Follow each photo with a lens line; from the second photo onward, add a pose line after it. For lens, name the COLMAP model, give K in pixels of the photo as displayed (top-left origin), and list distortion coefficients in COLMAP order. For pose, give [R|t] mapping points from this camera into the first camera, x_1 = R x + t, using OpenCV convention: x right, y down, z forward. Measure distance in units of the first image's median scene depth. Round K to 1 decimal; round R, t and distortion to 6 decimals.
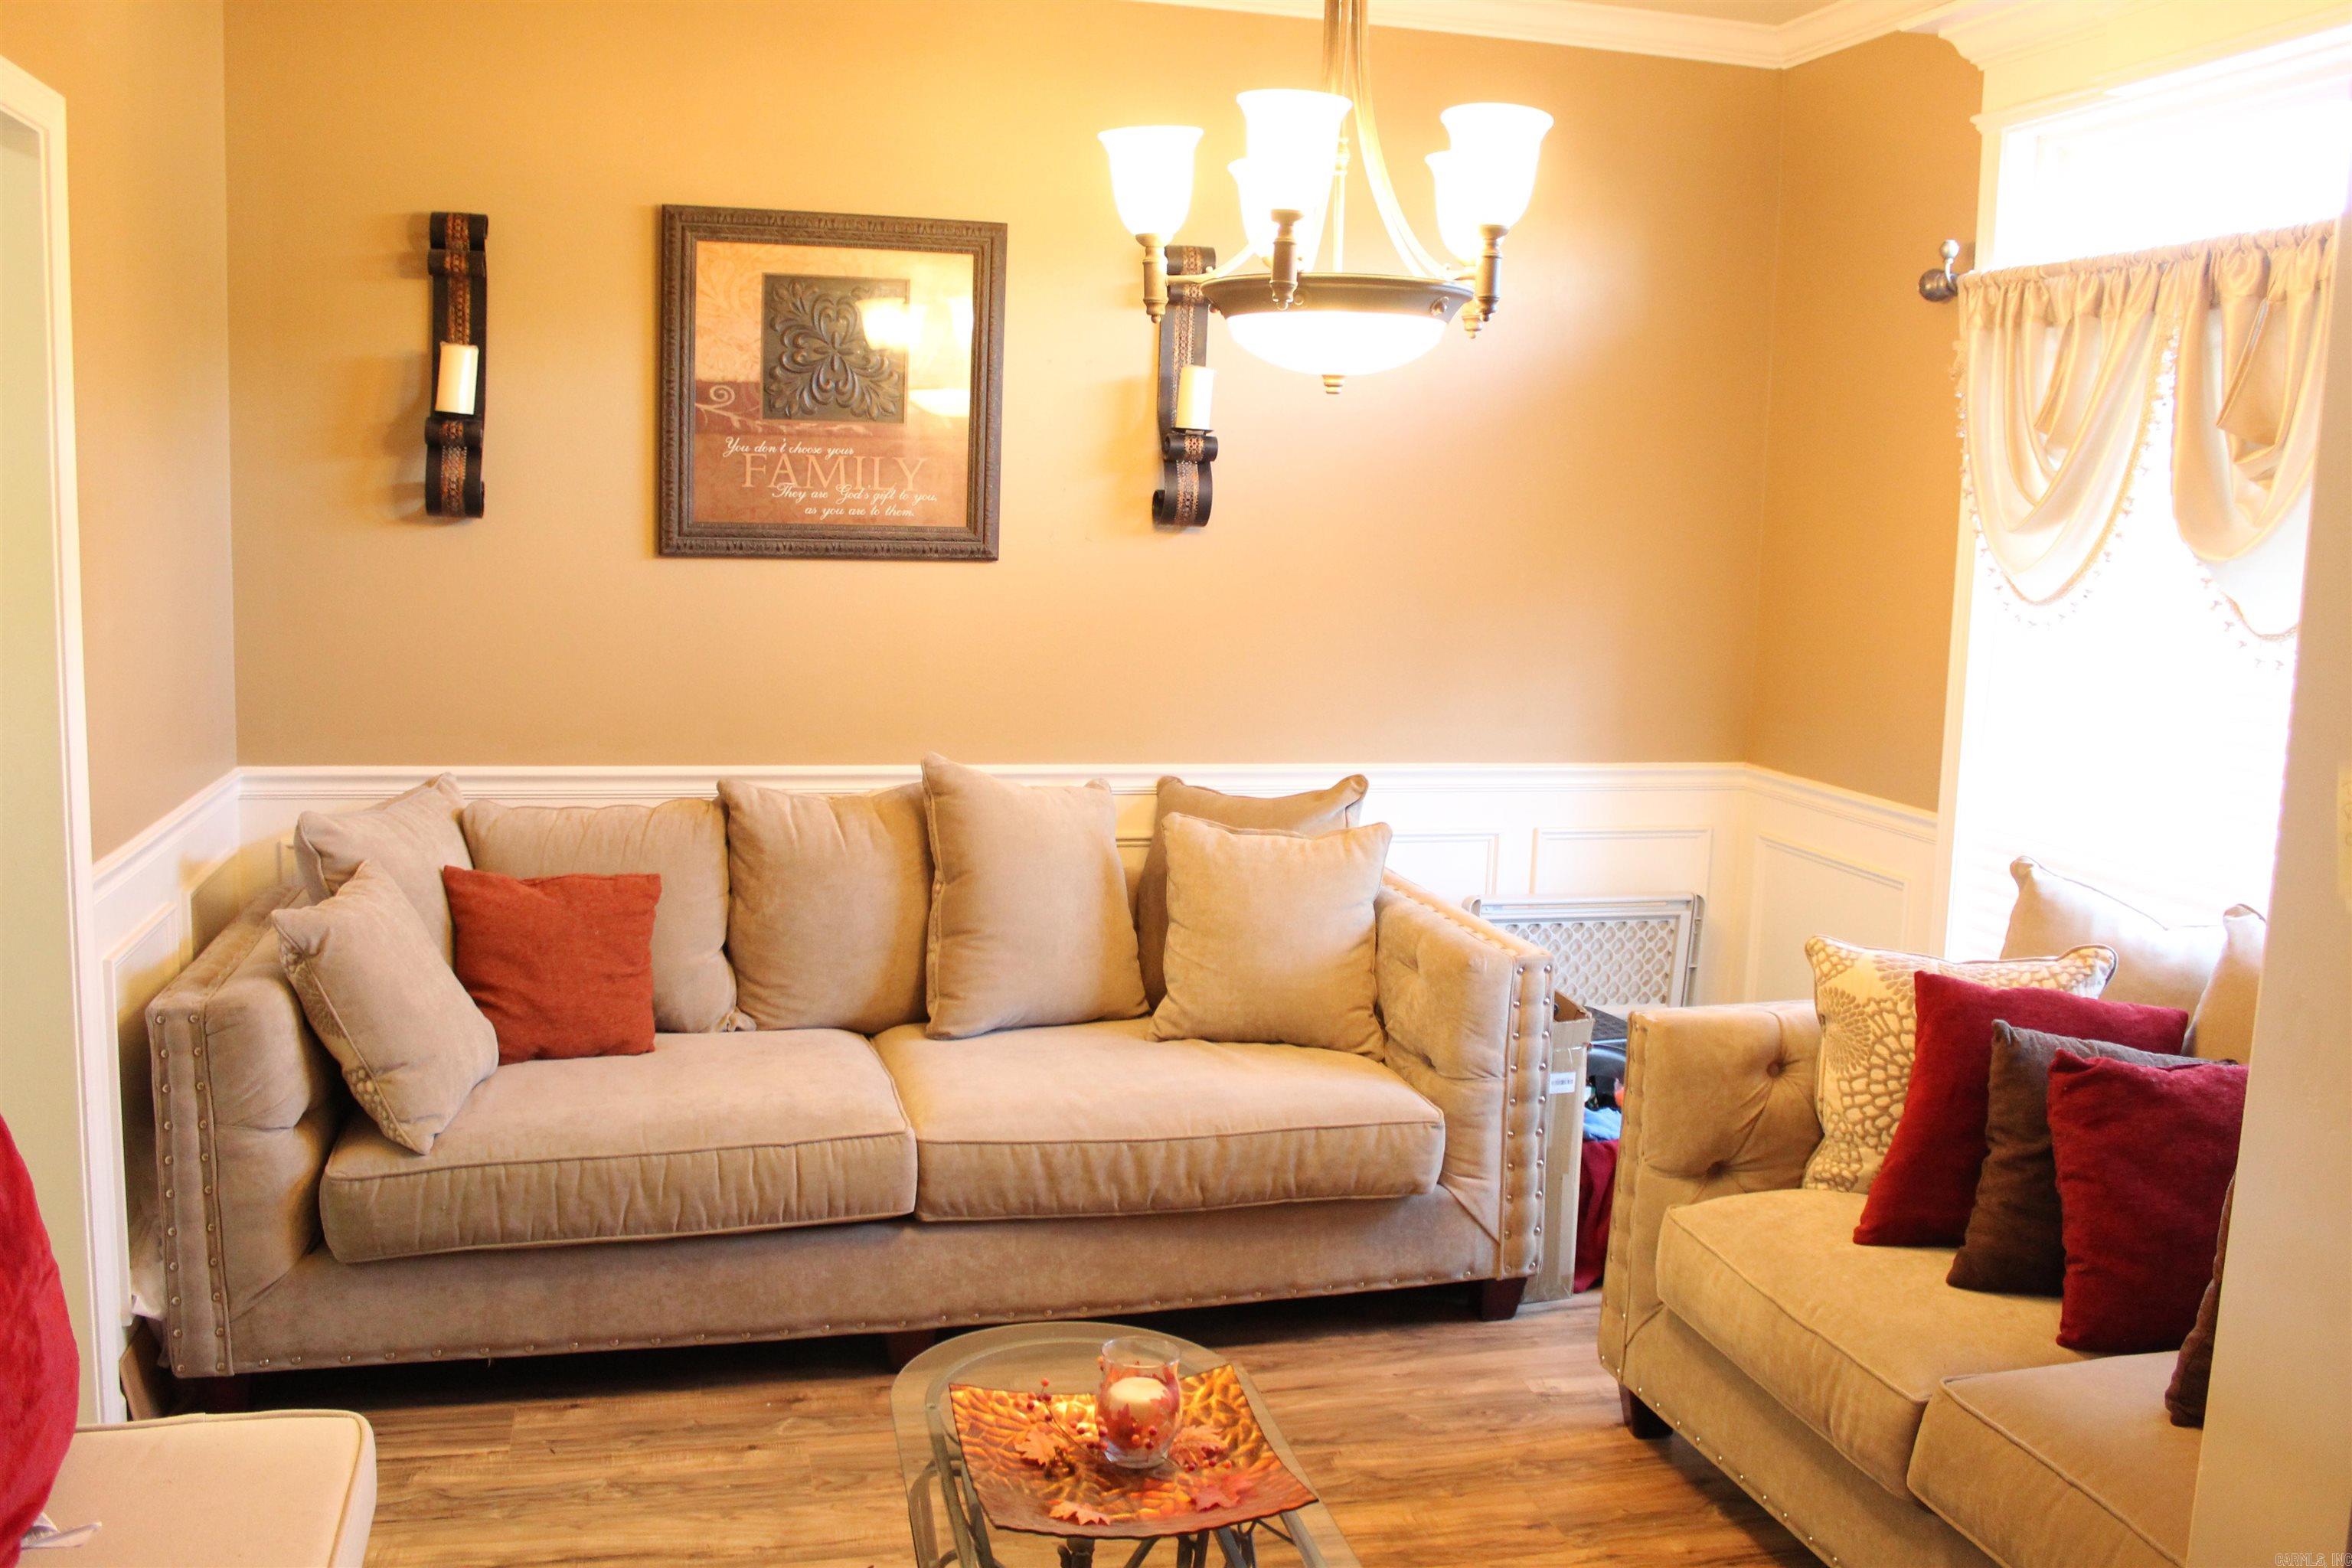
lens RADIAL K [[1988.7, 0, 1170.5], [0, 1988.7, 788.1], [0, 0, 1]] dist [-0.169106, 0.175194]
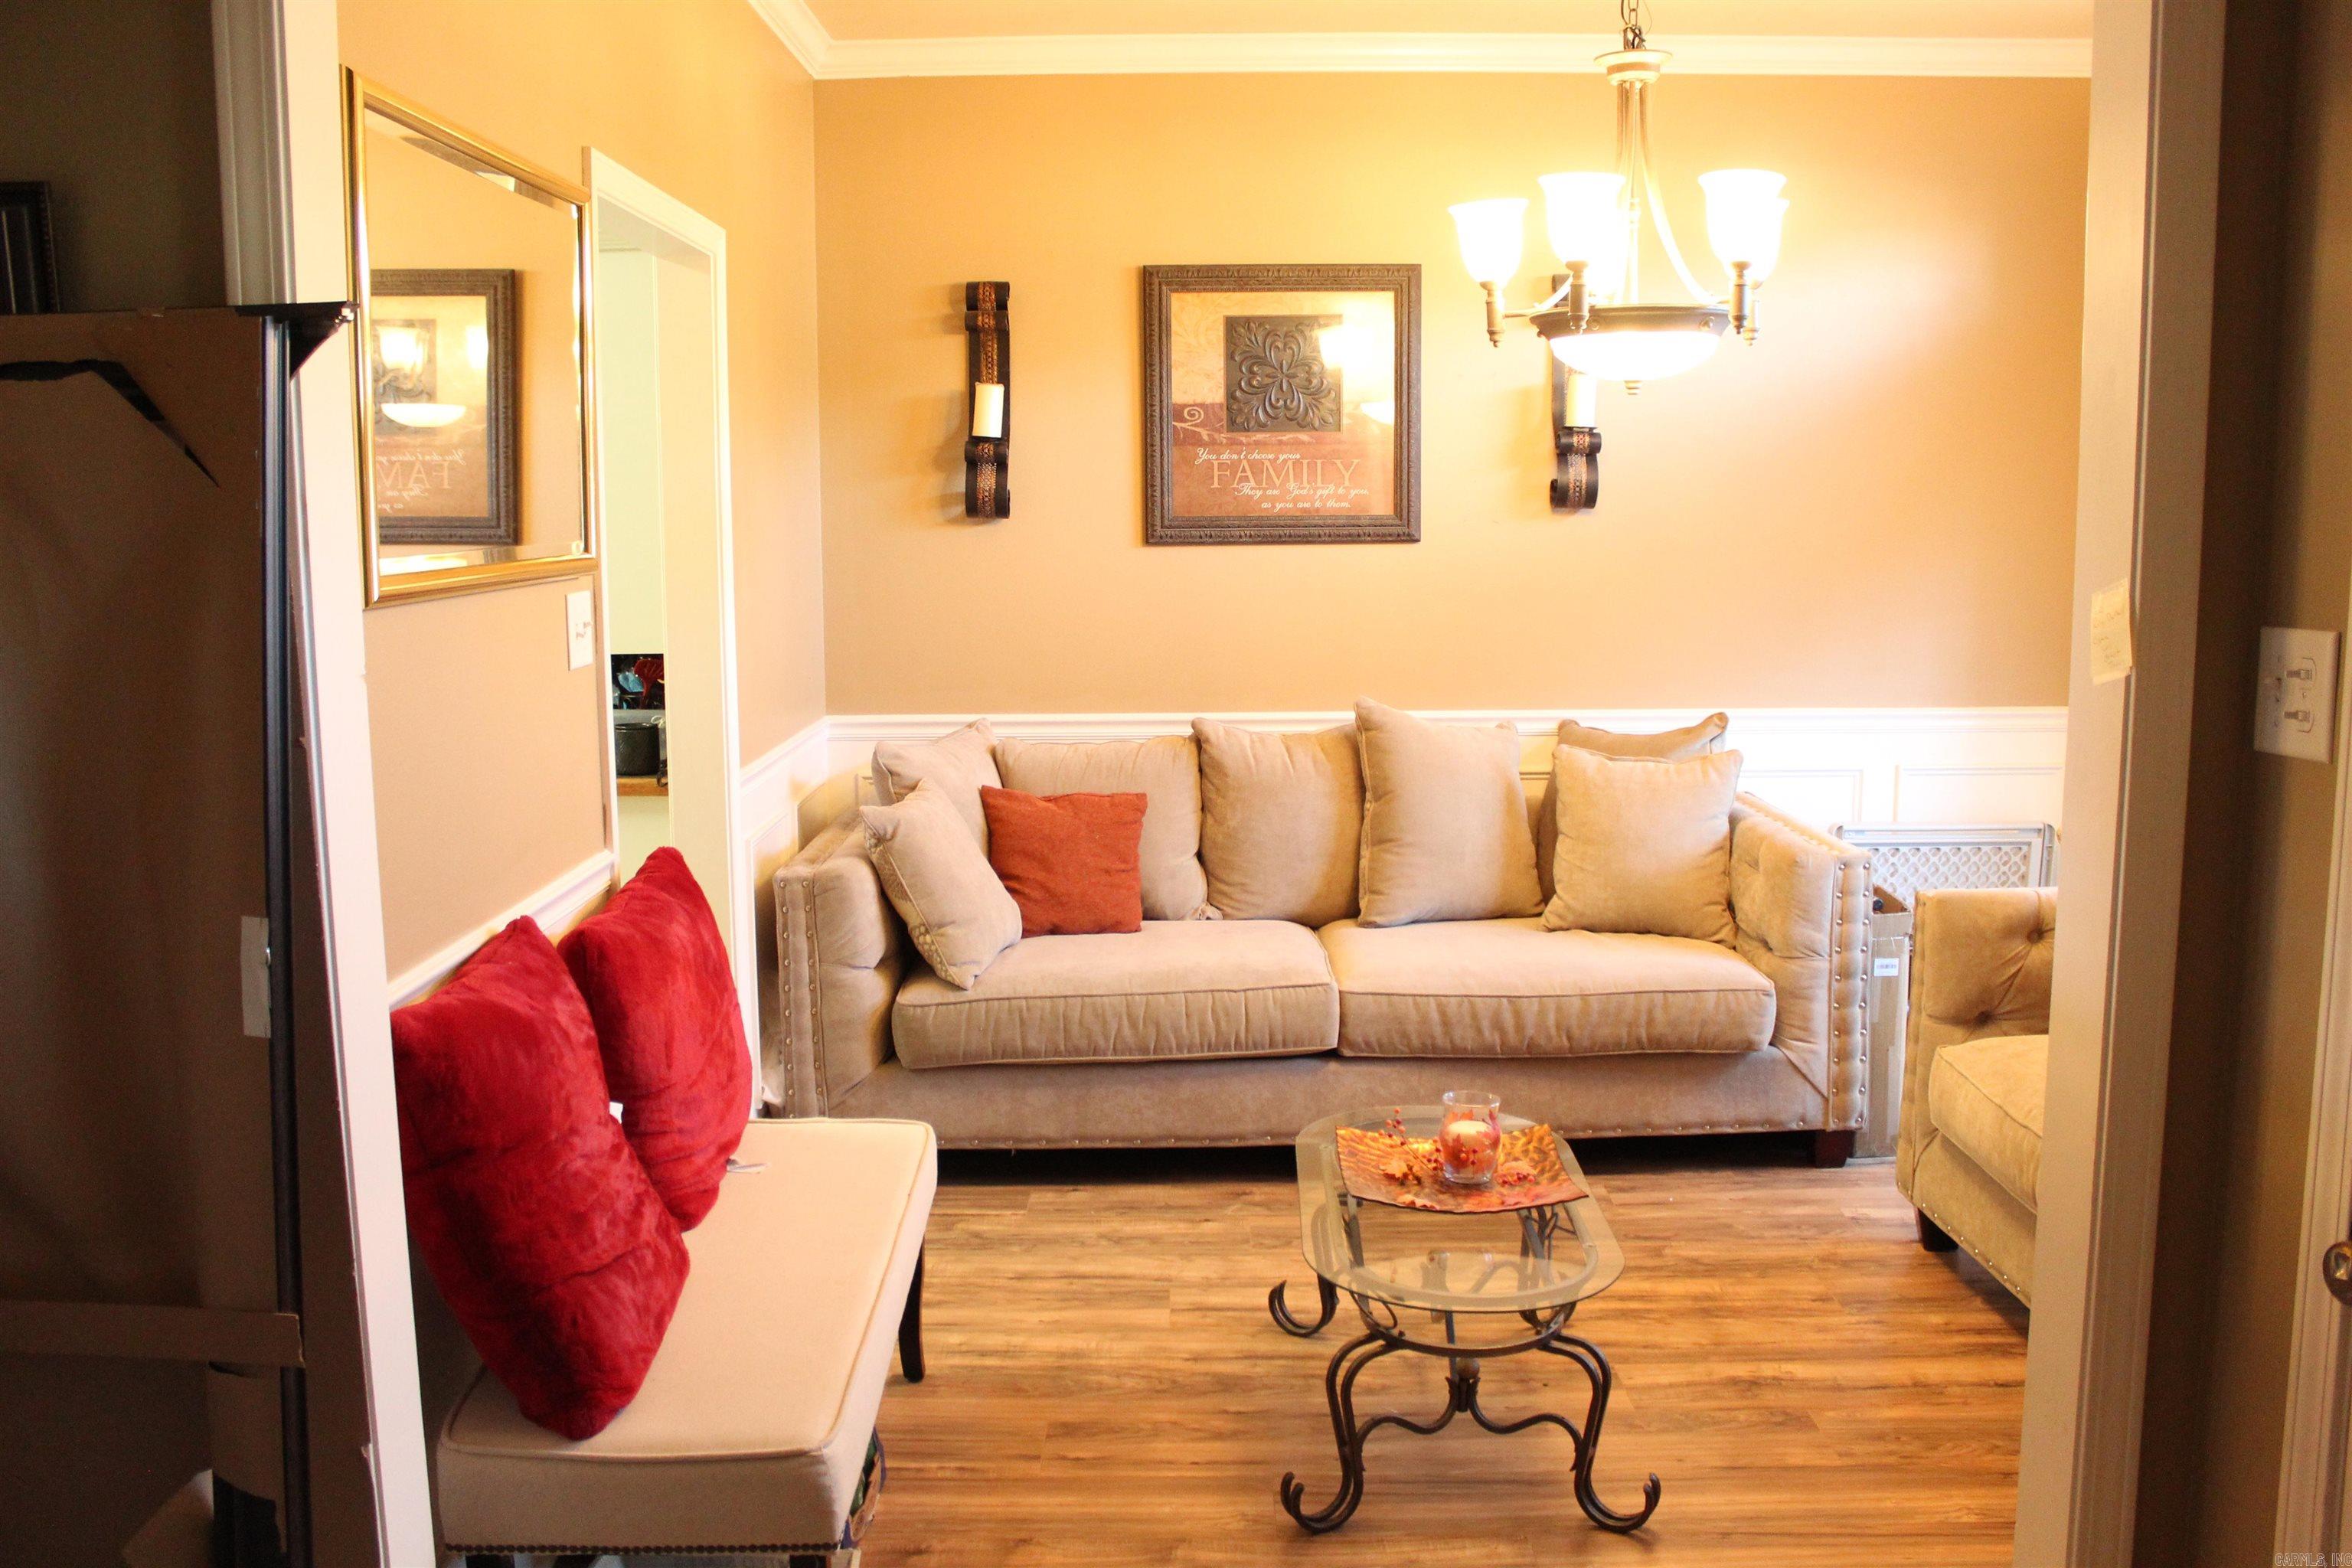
lens RADIAL K [[1988.7, 0, 1170.5], [0, 1988.7, 788.1], [0, 0, 1]] dist [-0.169106, 0.175194]
pose [[0.966969, -0.004952, -0.254847, 0.086395], [0.003667, 0.999978, -0.005519, 0.049943], [0.254868, 0.004402, 0.966966, -0.248313]]
